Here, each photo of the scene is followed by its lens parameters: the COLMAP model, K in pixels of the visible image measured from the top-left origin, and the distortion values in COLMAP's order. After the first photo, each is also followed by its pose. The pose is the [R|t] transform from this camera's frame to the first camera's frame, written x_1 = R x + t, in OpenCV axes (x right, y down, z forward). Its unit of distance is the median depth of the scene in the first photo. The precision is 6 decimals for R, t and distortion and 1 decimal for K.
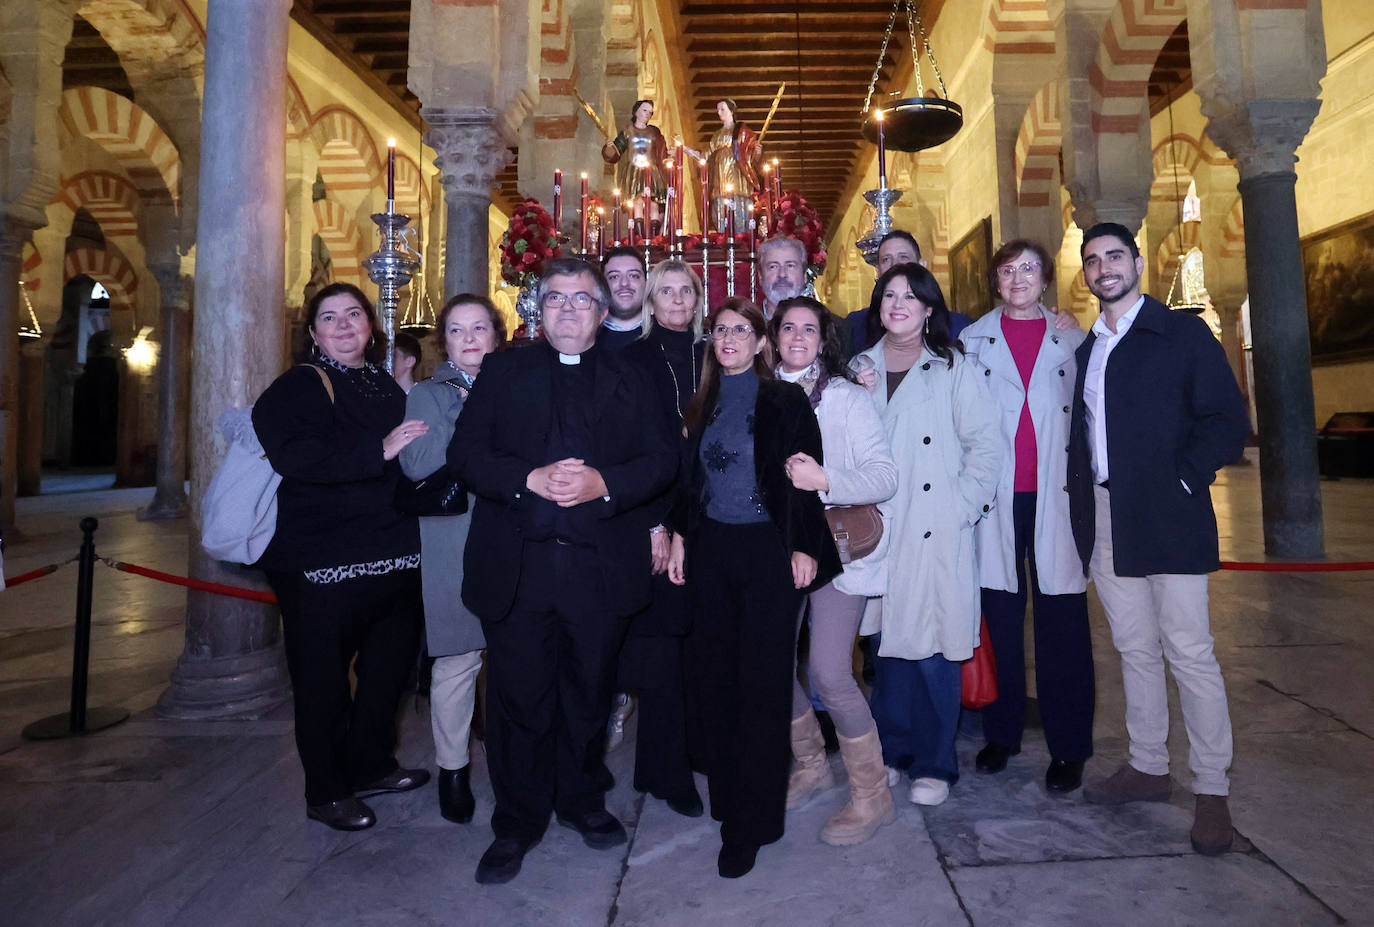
lens RADIAL K [[826.1, 0, 751.2], [0, 826.1, 362.0], [0, 0, 1]] dist [-0.056923, 0.028791]
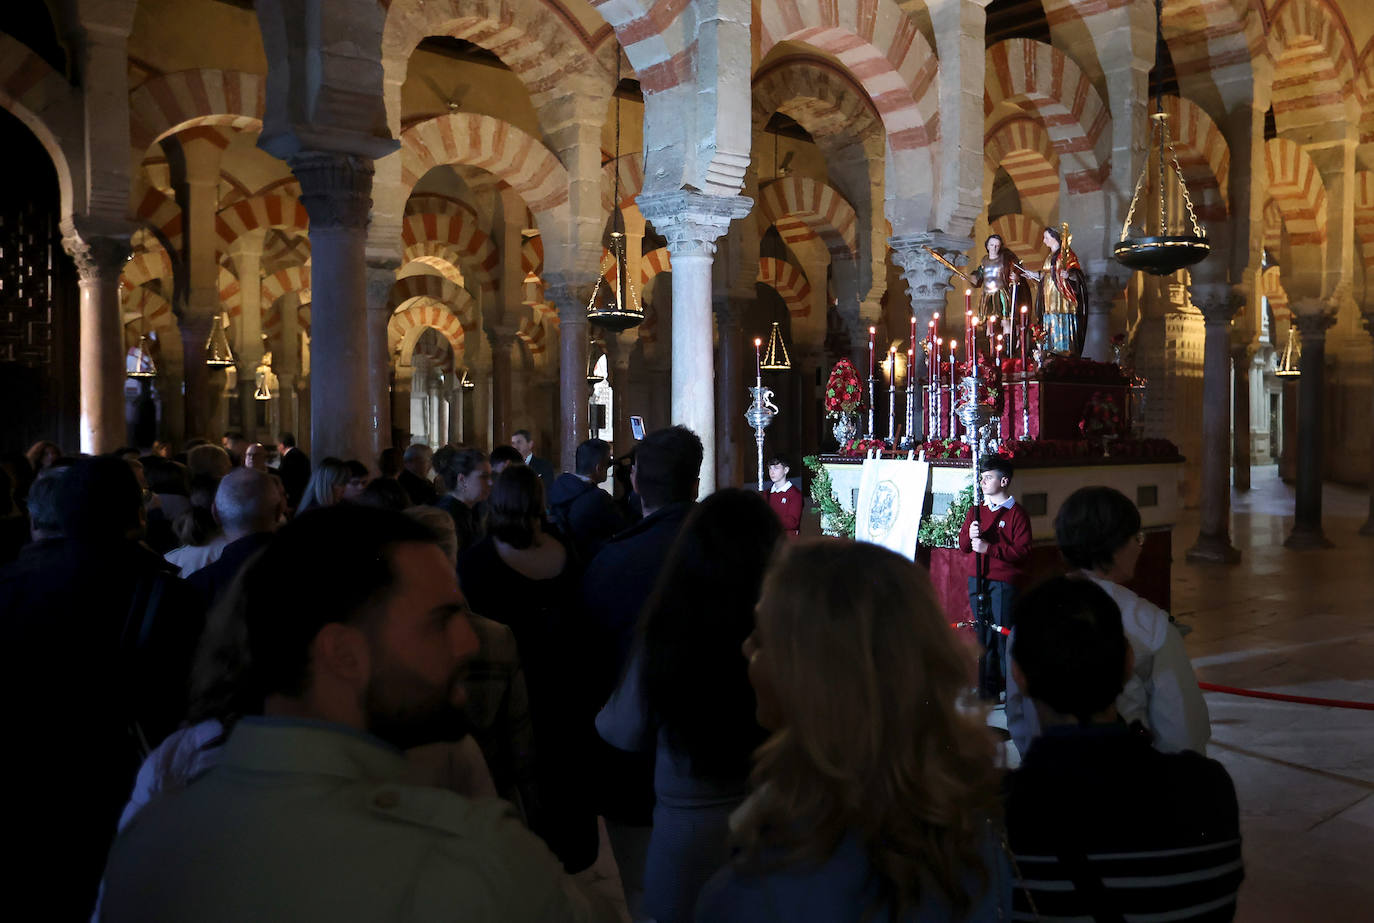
lens RADIAL K [[1142.3, 0, 781.0], [0, 1142.3, 407.3], [0, 0, 1]] dist [-0.026176, 0.041054]
pose [[0.668995, 0.016294, -0.743088, 0.452023], [0.040642, 0.997462, 0.058462, -0.088369], [0.742155, -0.069312, 0.666635, -0.181074]]
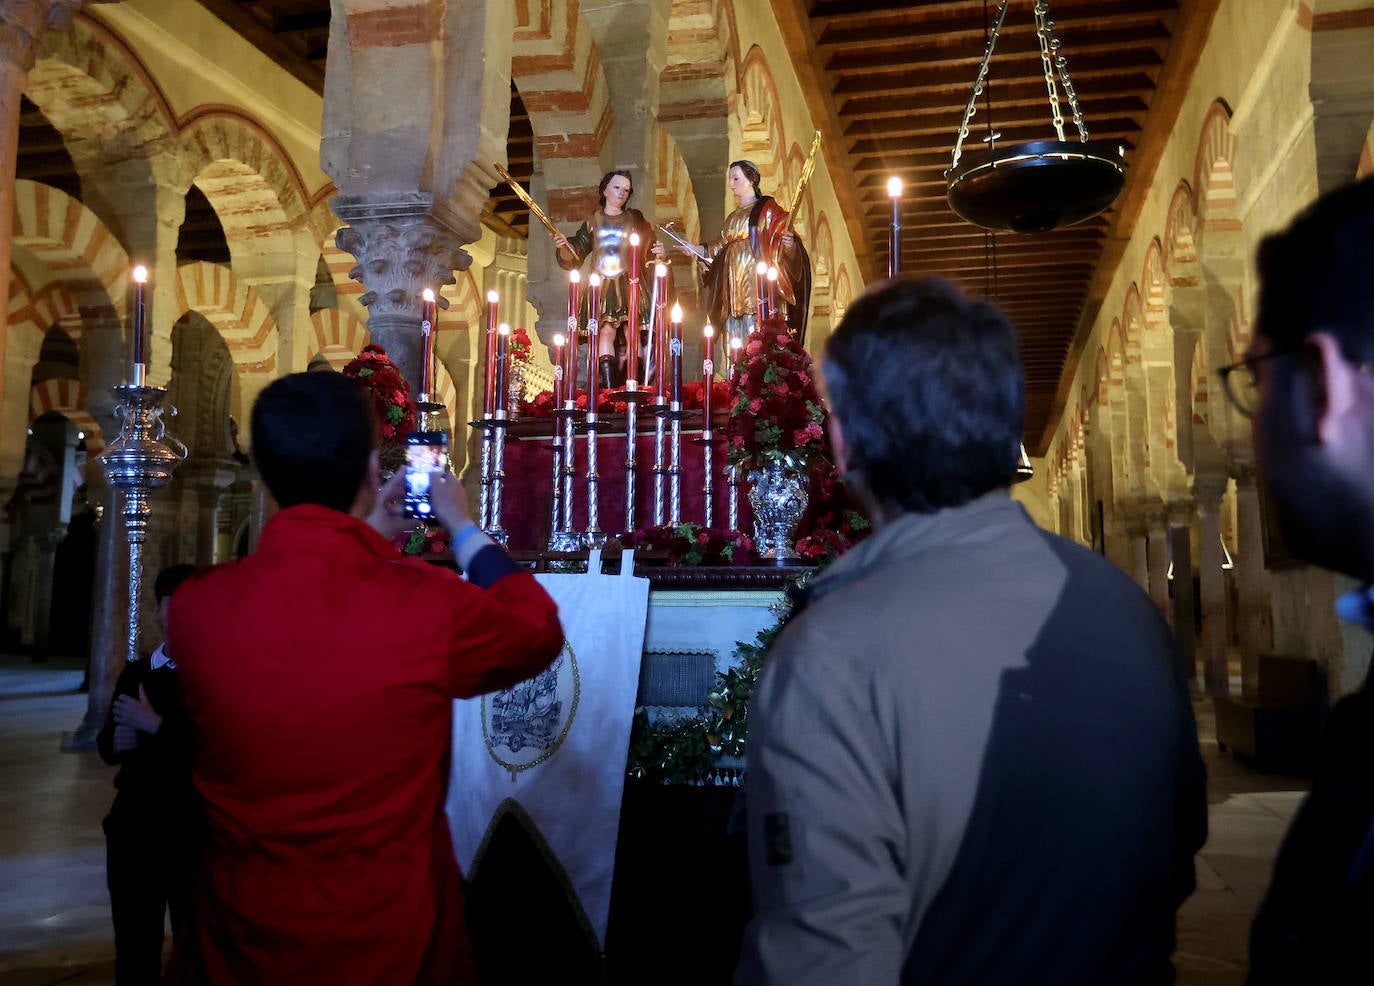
lens RADIAL K [[1210.8, 0, 681.1], [0, 1210.8, 447.5], [0, 0, 1]] dist [-0.040612, 0.072689]
pose [[0.968117, -0.006710, -0.250408, 0.076068], [-0.007265, 0.998469, -0.054841, -0.025740], [0.250392, 0.054912, 0.966586, 0.055423]]
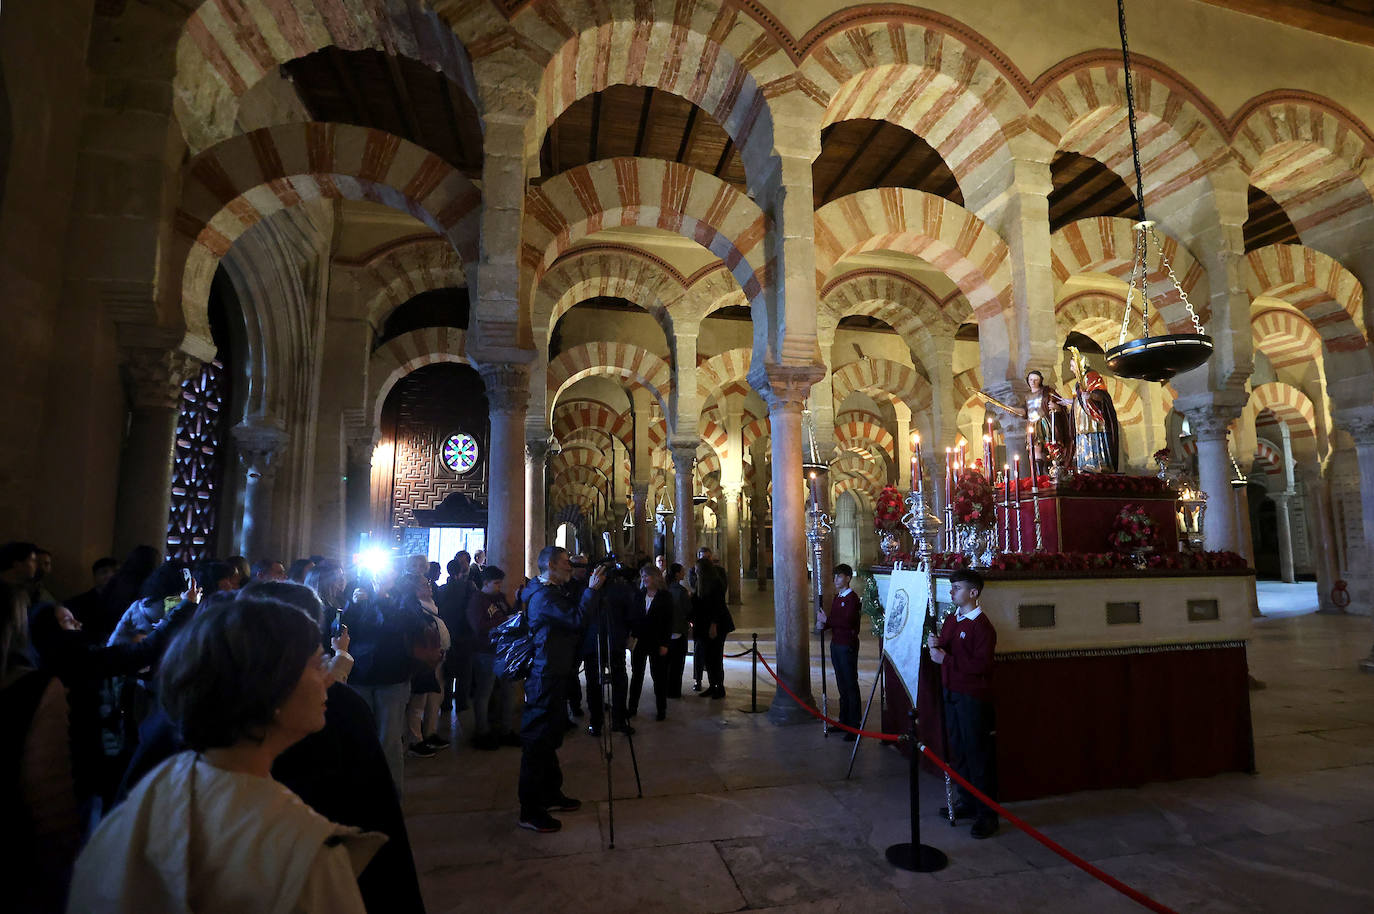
lens RADIAL K [[672.2, 0, 716.8], [0, 672.2, 456.4], [0, 0, 1]] dist [-0.053898, 0.018117]
pose [[0.221338, -0.103877, -0.969649, 0.404224], [0.071959, 0.993340, -0.089989, -0.057778], [0.972539, -0.049857, 0.227339, 0.113609]]
